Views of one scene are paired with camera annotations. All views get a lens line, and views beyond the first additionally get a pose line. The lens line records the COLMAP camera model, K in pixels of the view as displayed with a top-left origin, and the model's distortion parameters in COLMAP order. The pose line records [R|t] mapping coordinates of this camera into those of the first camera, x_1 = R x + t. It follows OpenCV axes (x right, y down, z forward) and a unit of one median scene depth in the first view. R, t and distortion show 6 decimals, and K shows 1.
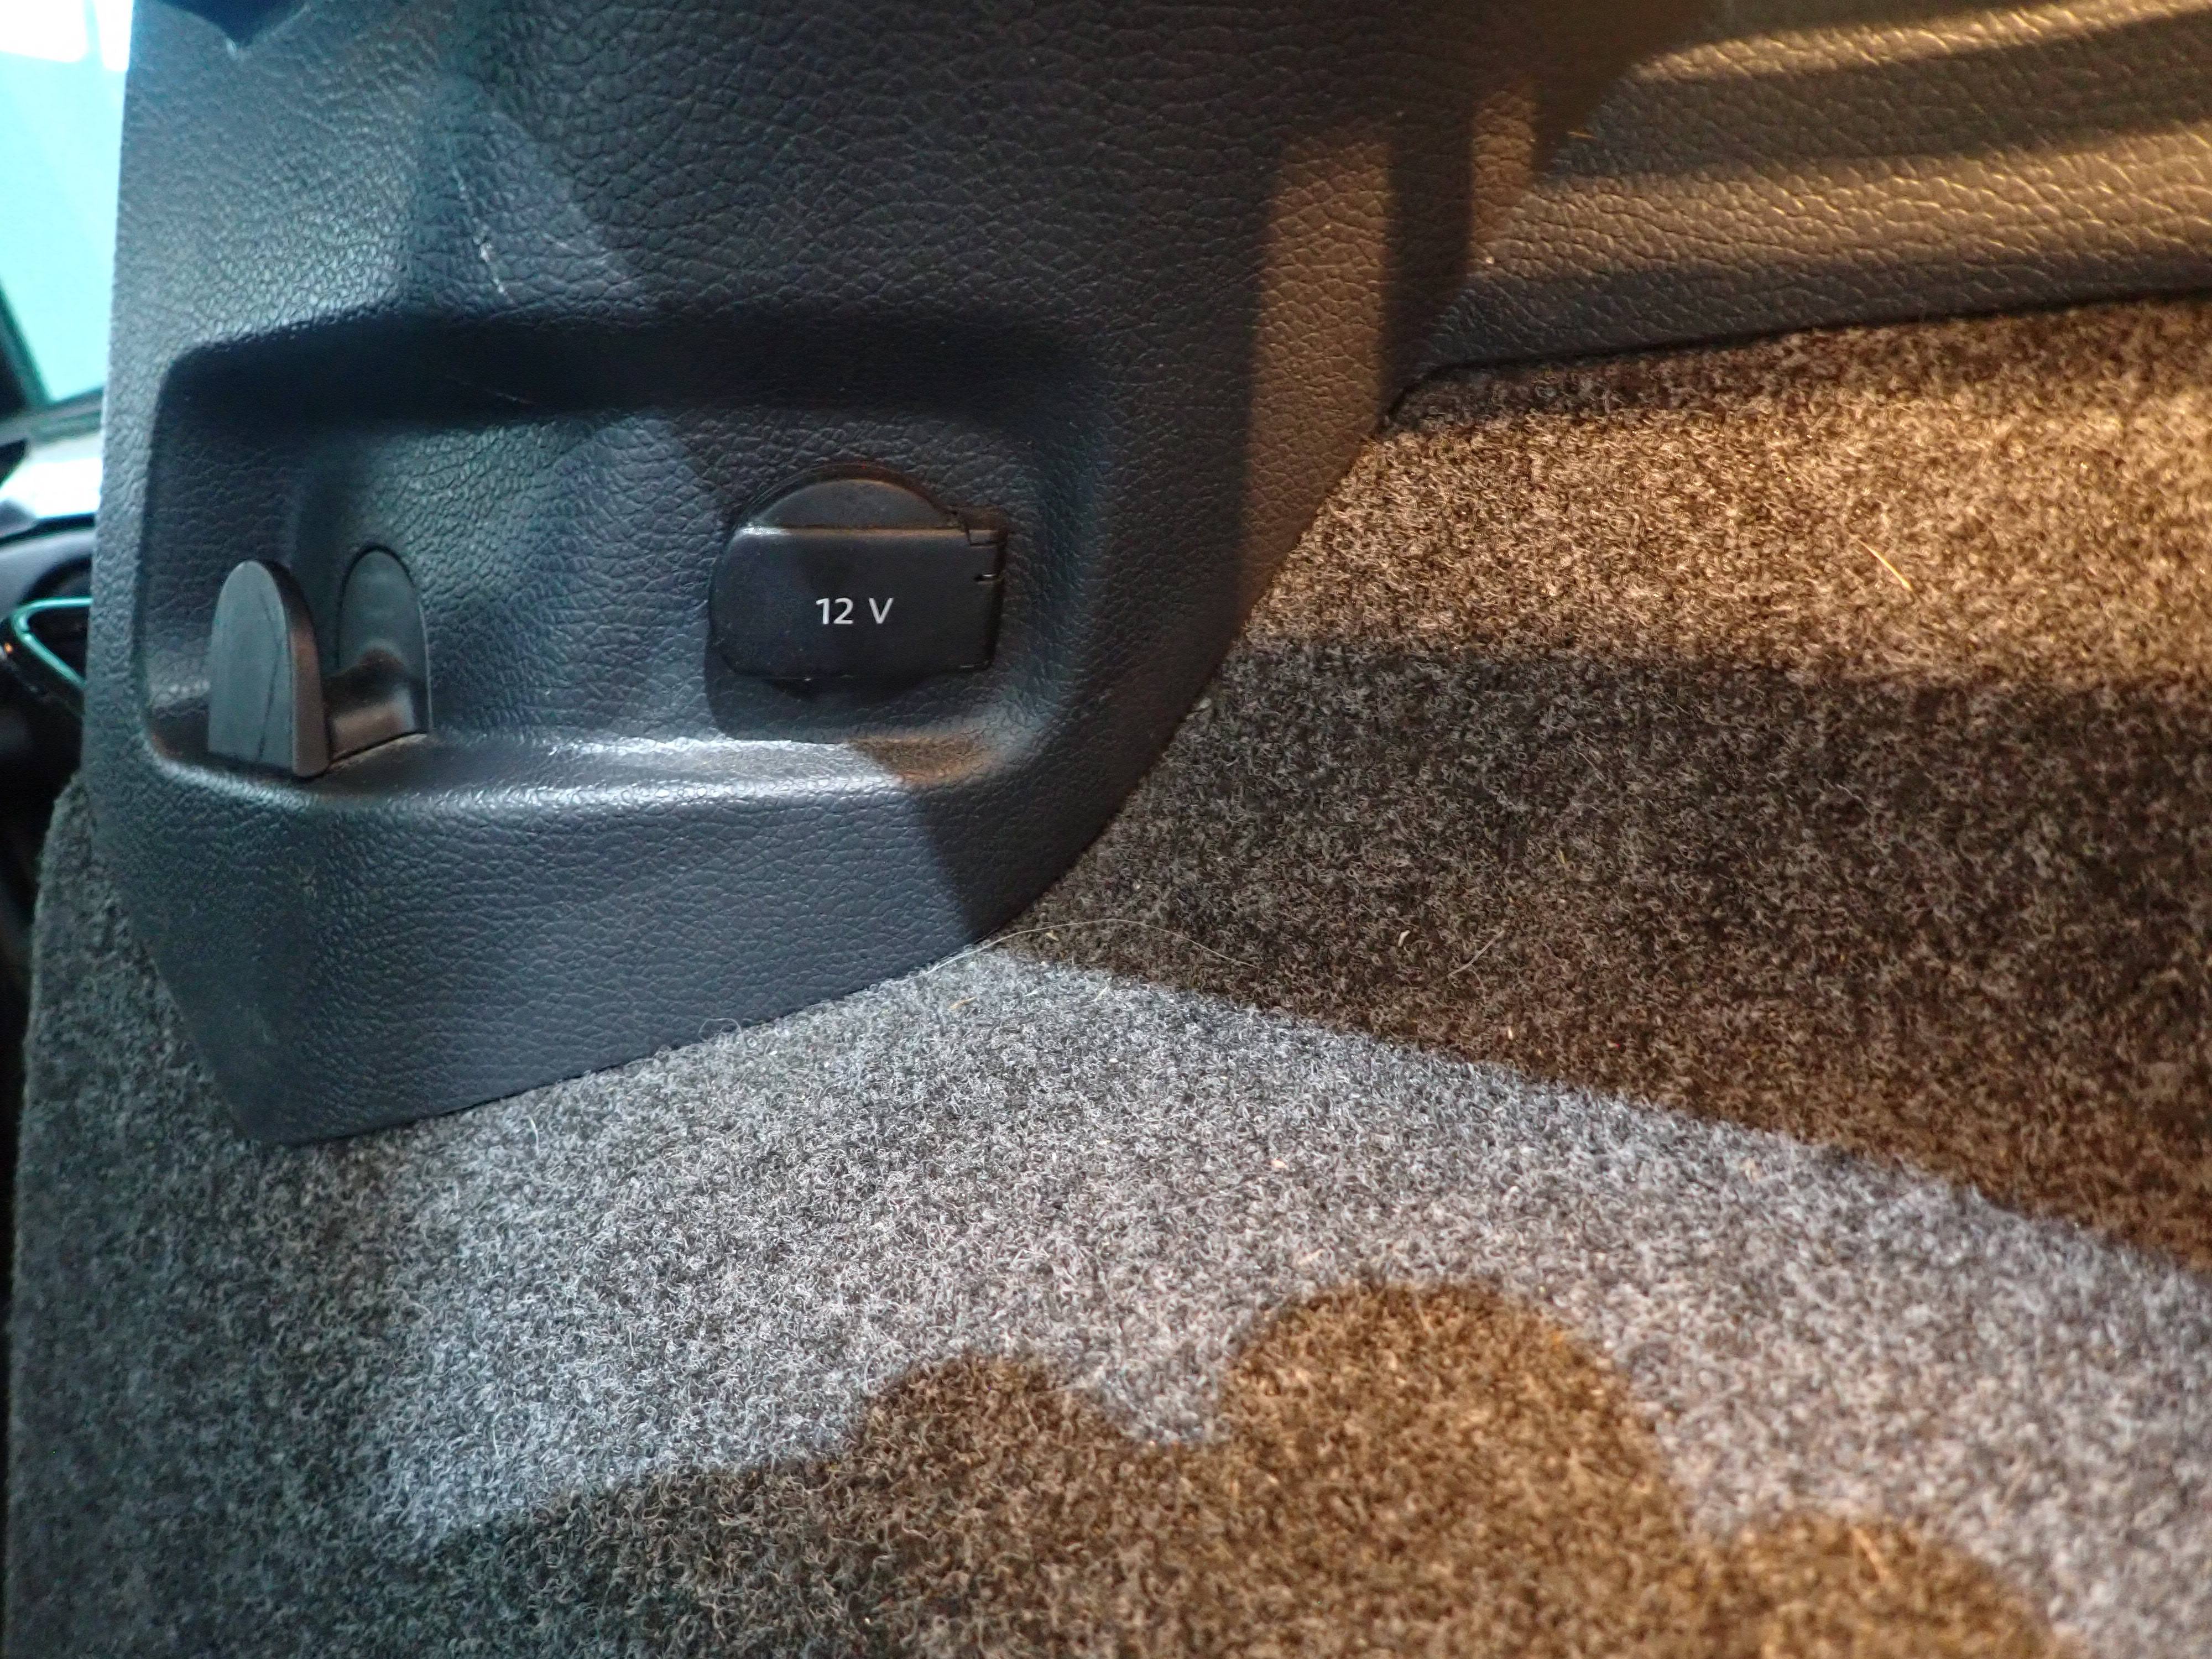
lens RADIAL K [[1616.4, 0, 1103.4], [0, 1616.4, 830.6], [0, 0, 1]] dist [-0.000241, -0.004644]
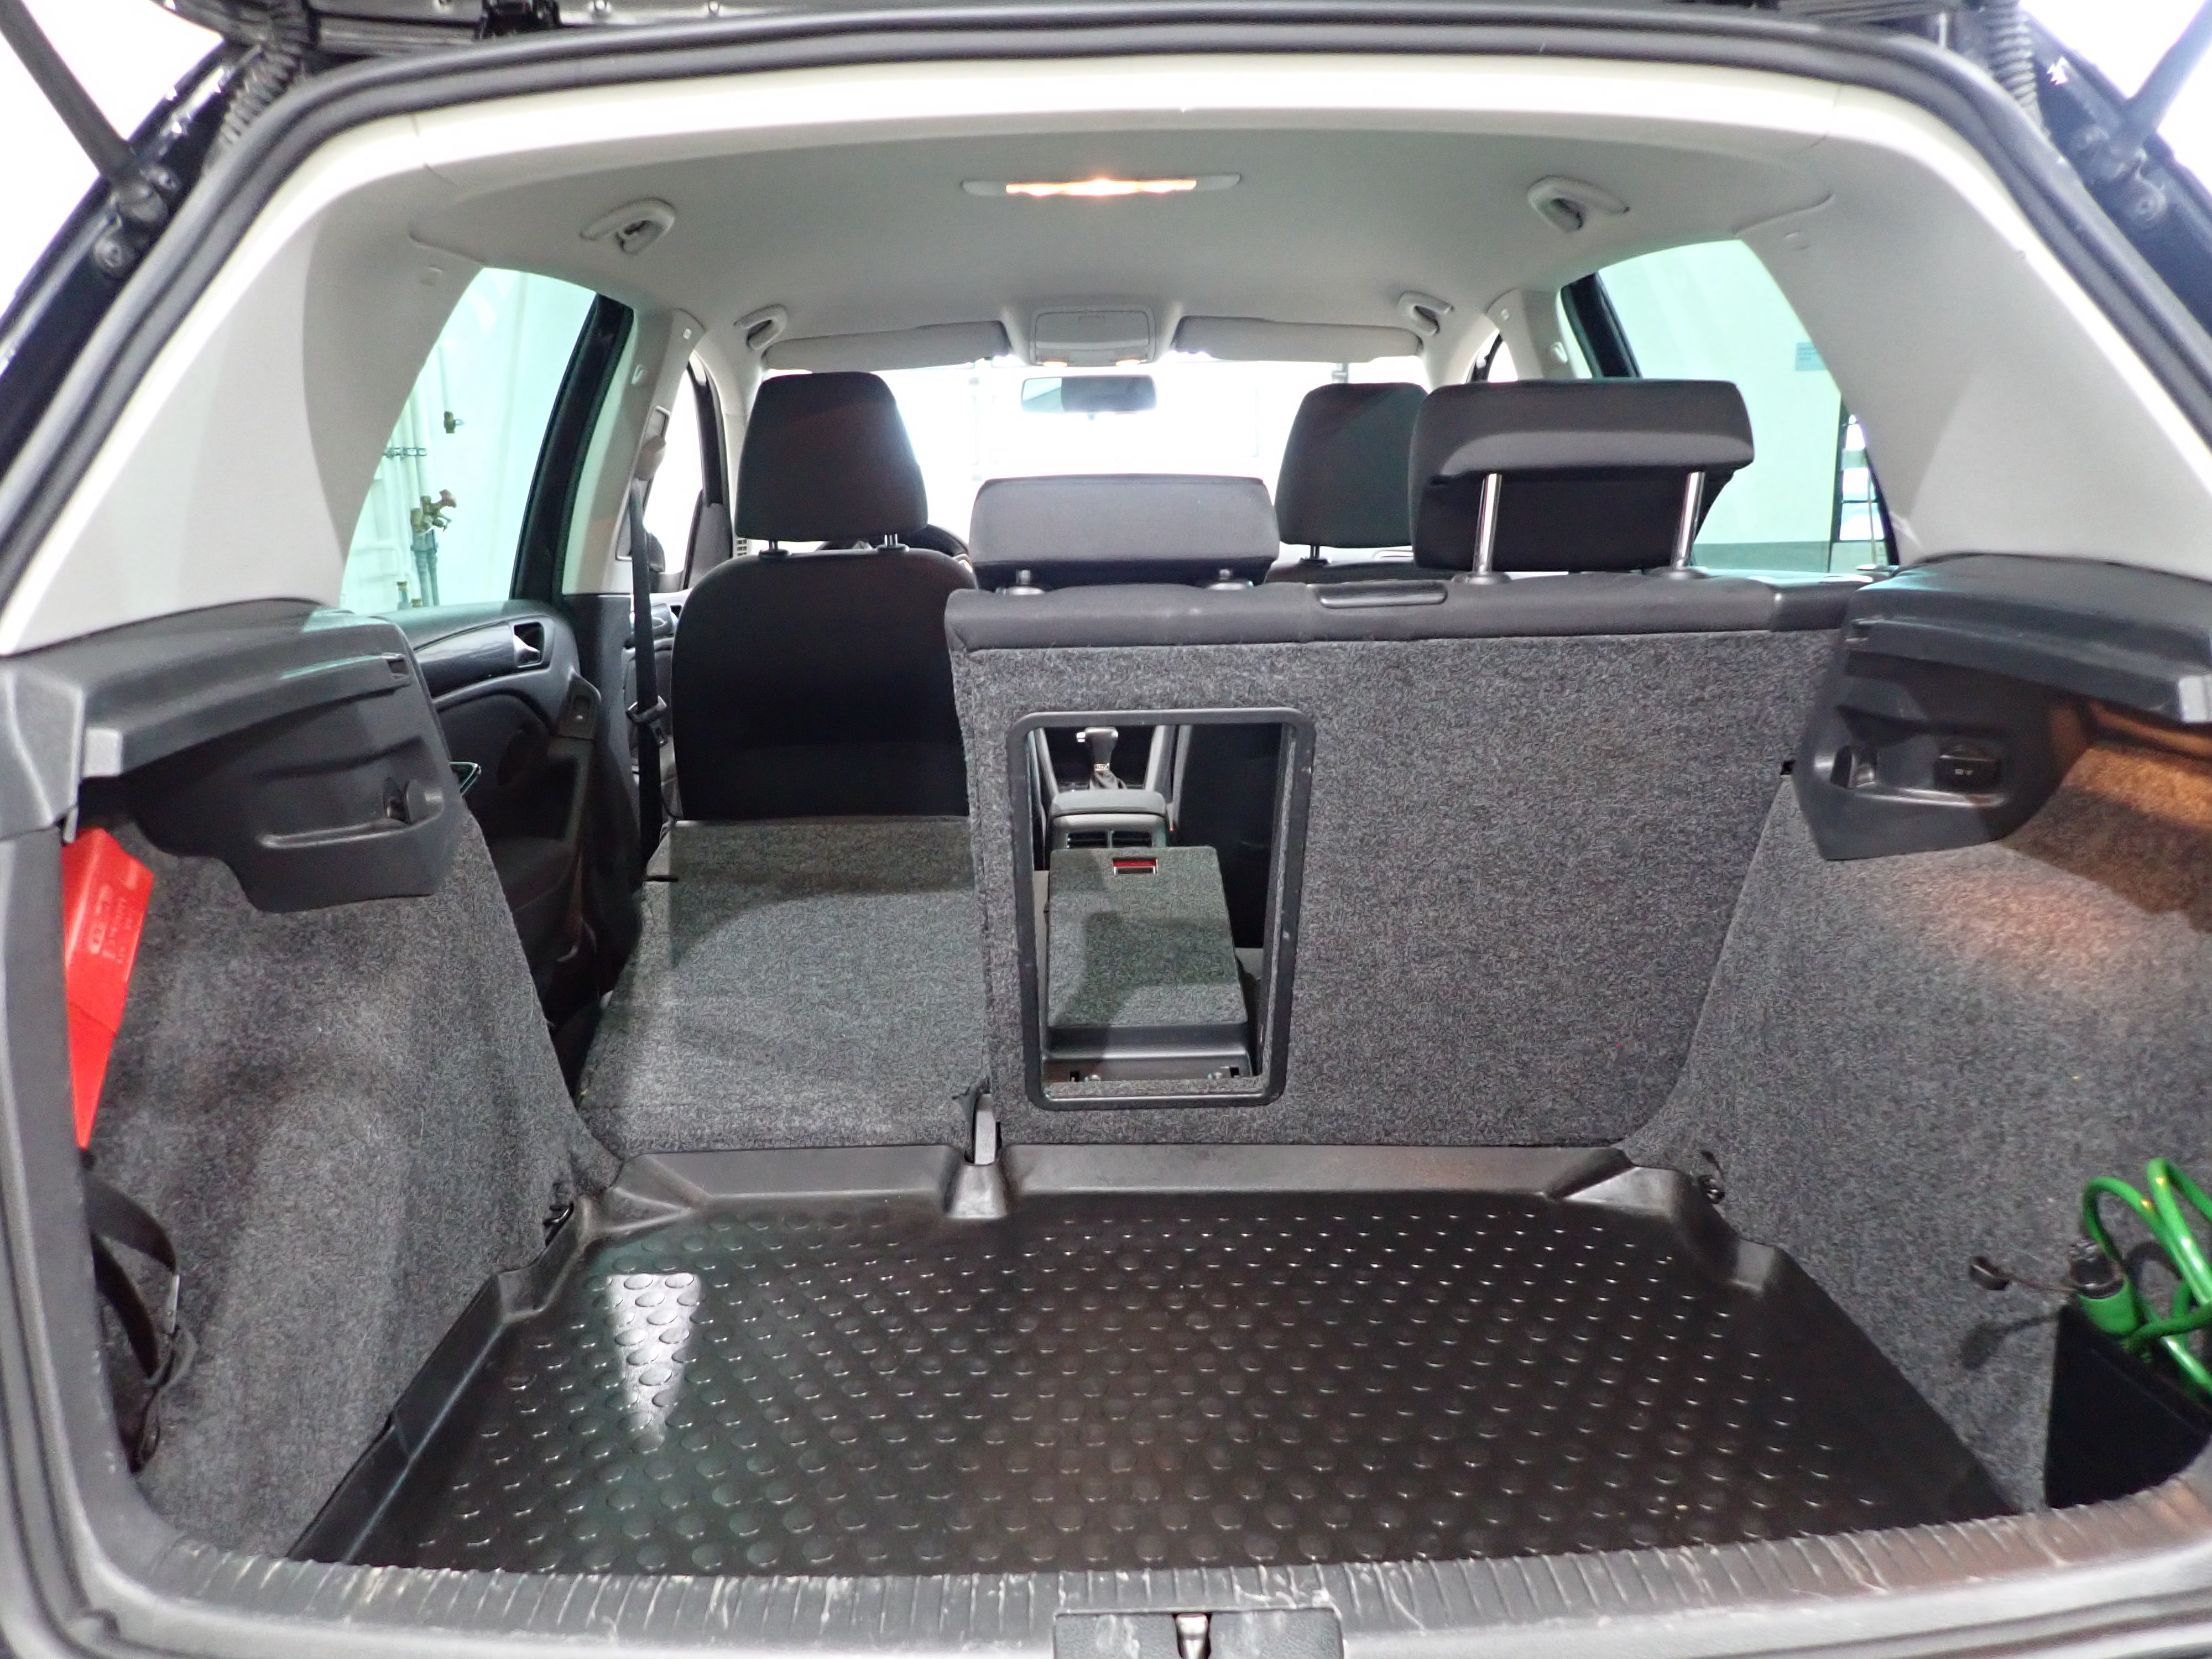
lens RADIAL K [[1616.4, 0, 1094.7], [0, 1616.4, 832.5], [0, 0, 1]] dist [-0.000241, -0.004644]
pose [[0.679743, 0.151770, -0.717576, 1.620176], [-0.133023, 0.987641, 0.082881, 0.000220], [0.721287, 0.039117, 0.691531, -4.382677]]
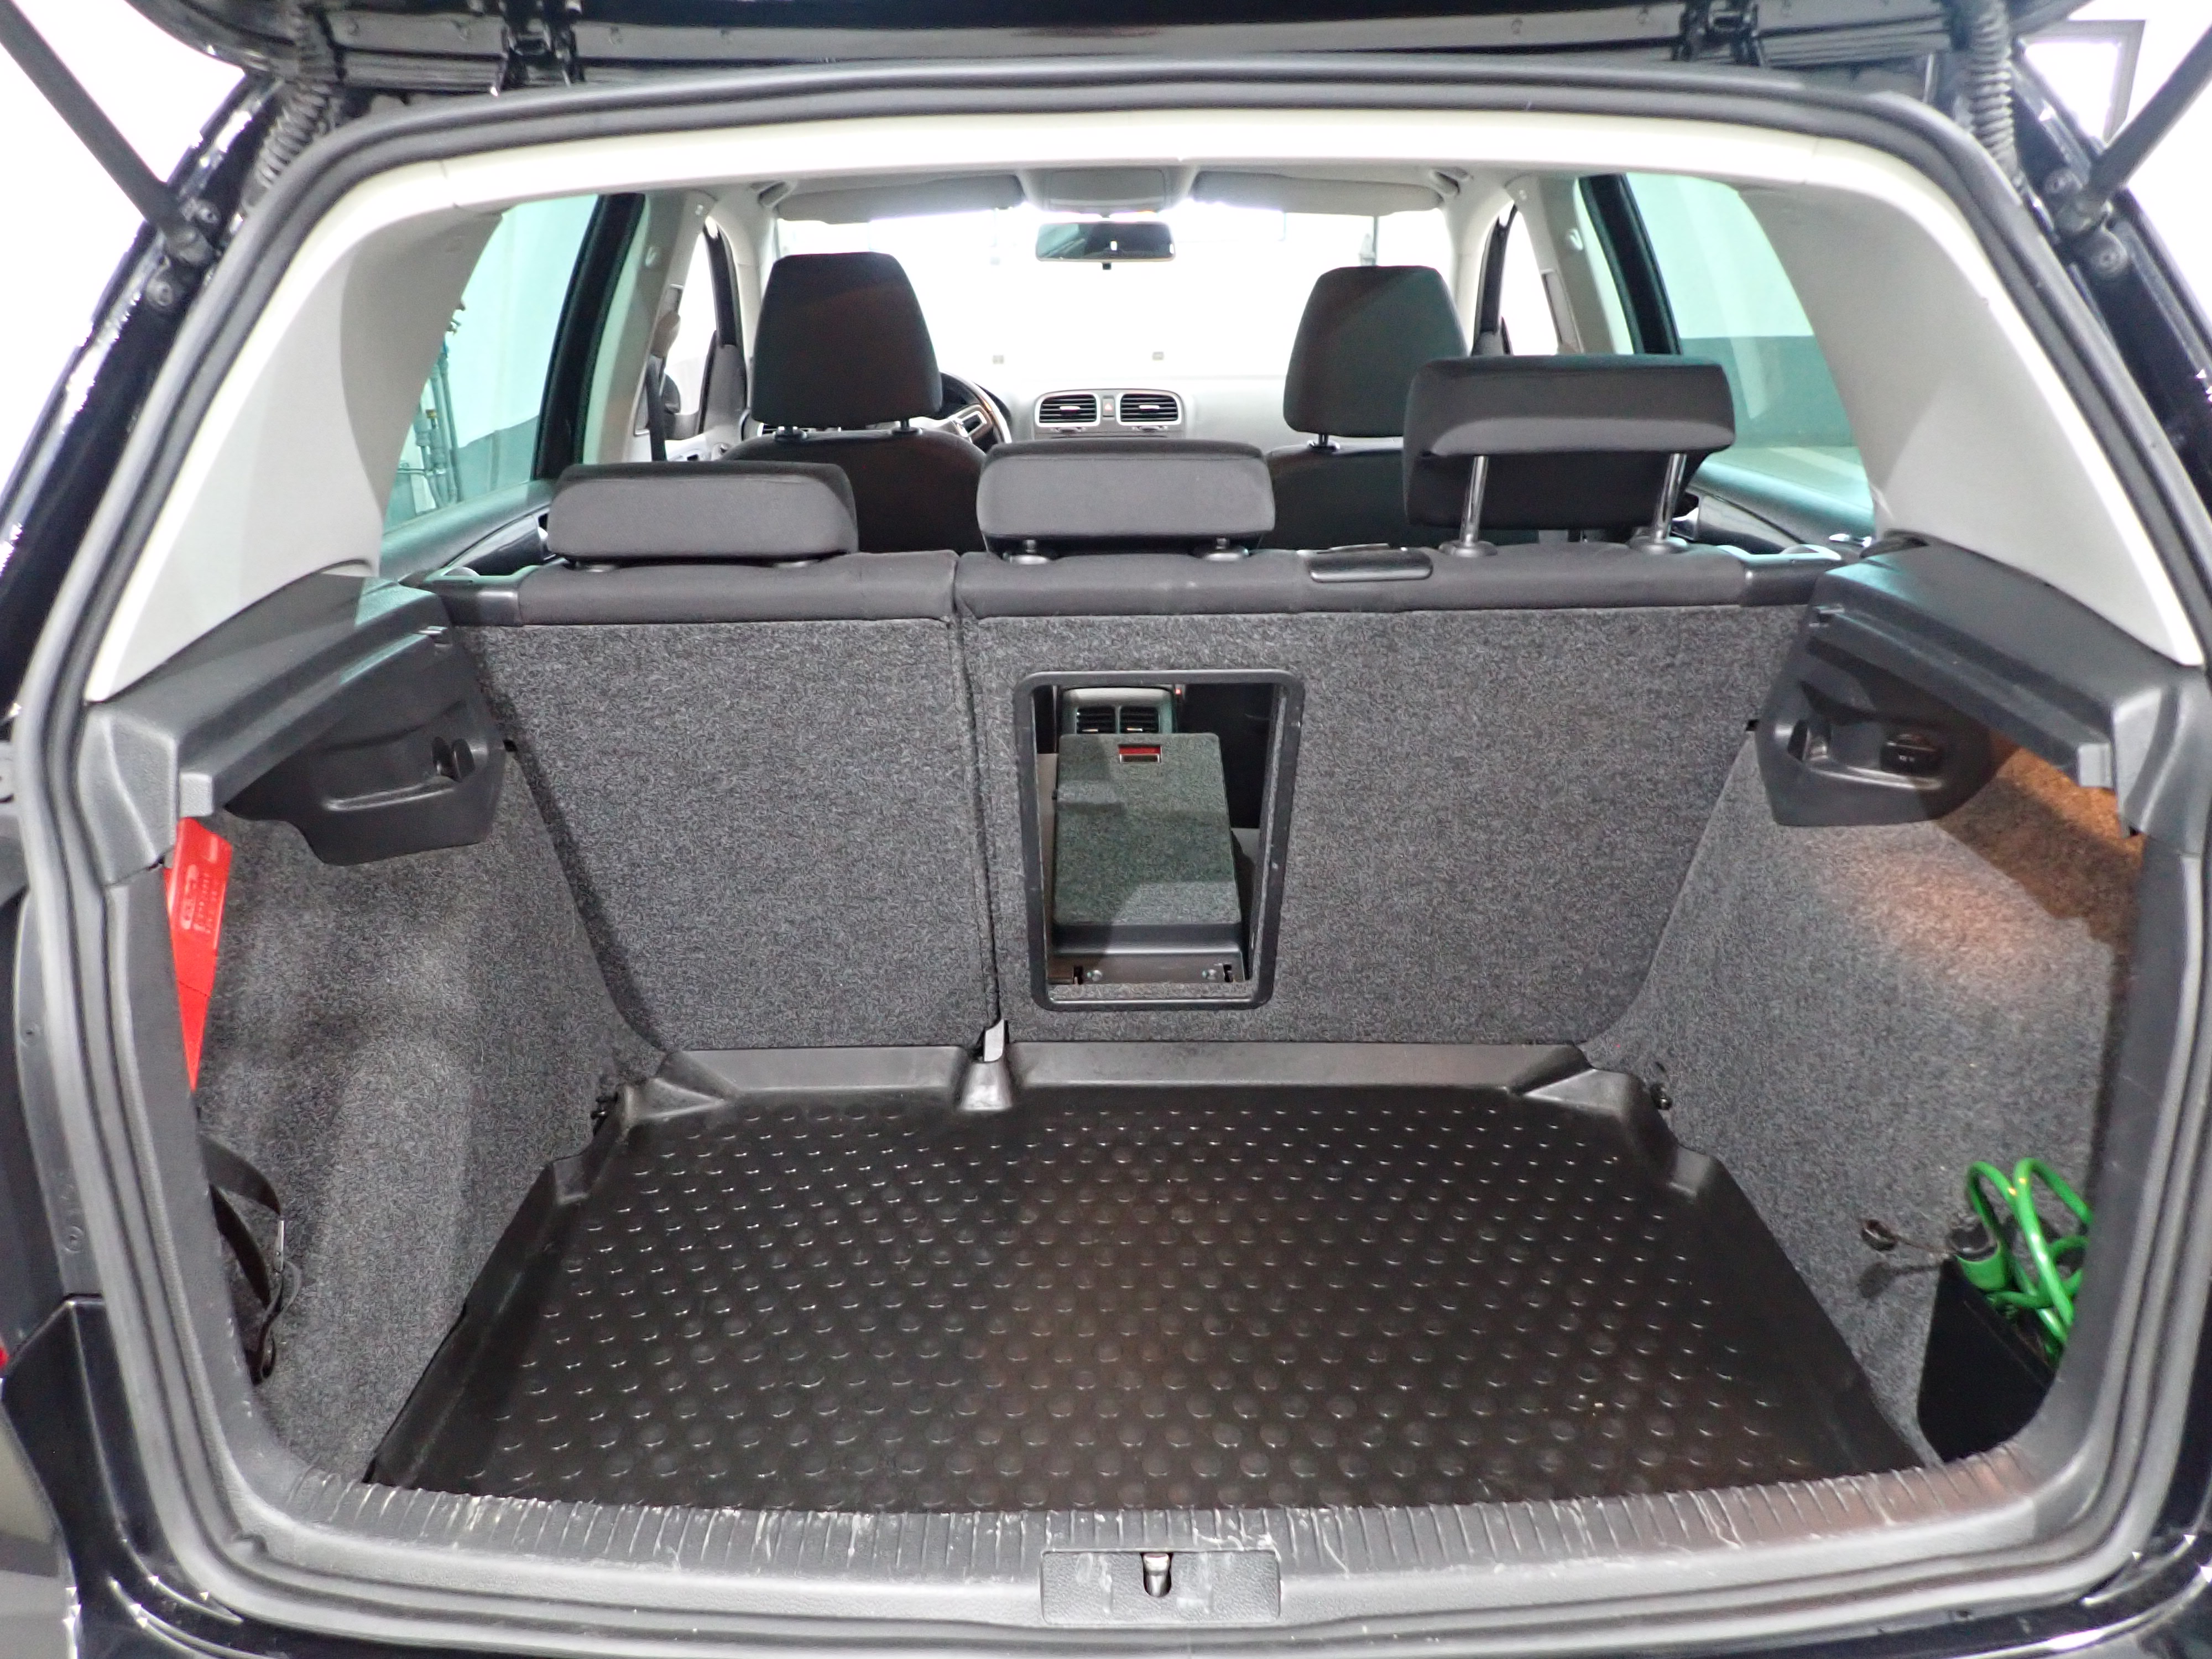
lens RADIAL K [[1616.4, 0, 1094.0], [0, 1616.4, 831.7], [0, 0, 1]] dist [-0.000241, -0.004644]
pose [[0.669251, 0.257894, -0.696845, 1.814656], [-0.141773, 0.964926, 0.220948, -0.683564], [0.729386, -0.049076, 0.682340, -4.604289]]
